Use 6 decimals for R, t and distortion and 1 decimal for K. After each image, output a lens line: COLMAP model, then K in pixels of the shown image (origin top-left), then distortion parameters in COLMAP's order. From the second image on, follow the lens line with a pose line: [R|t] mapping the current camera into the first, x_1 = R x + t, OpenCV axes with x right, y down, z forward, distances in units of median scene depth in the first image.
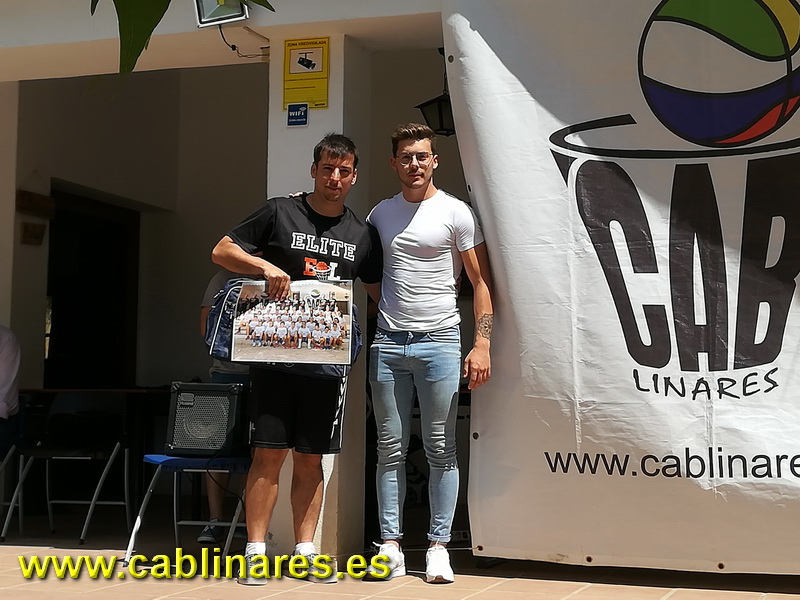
lens RADIAL K [[1446.2, 0, 373.2], [0, 1446.2, 279.9], [0, 0, 1]] dist [-0.000369, 0.053572]
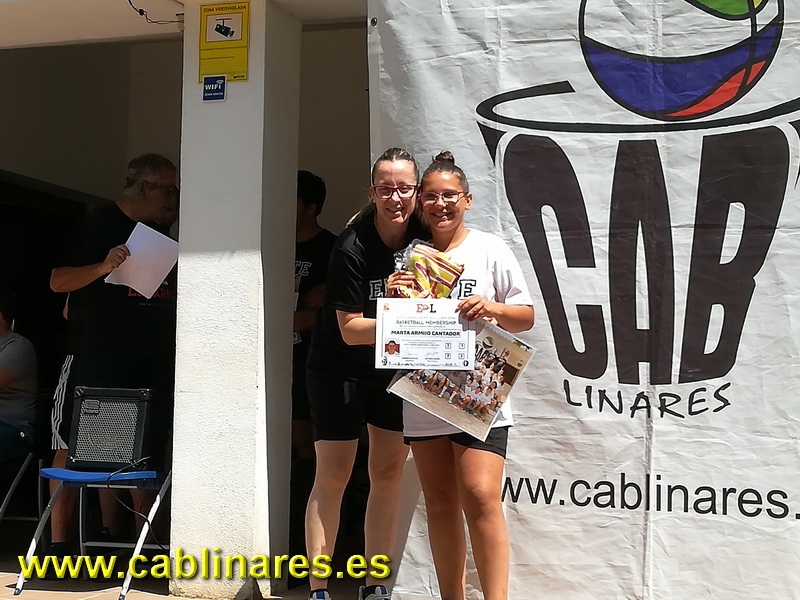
lens RADIAL K [[1440.7, 0, 423.8], [0, 1440.7, 354.7], [0, 0, 1]] dist [-0.044112, -0.090333]
pose [[0.999000, -0.002350, 0.044639, 0.058585], [-0.000285, 0.998262, 0.058924, -0.003438], [-0.044700, -0.058877, 0.997264, 0.159135]]
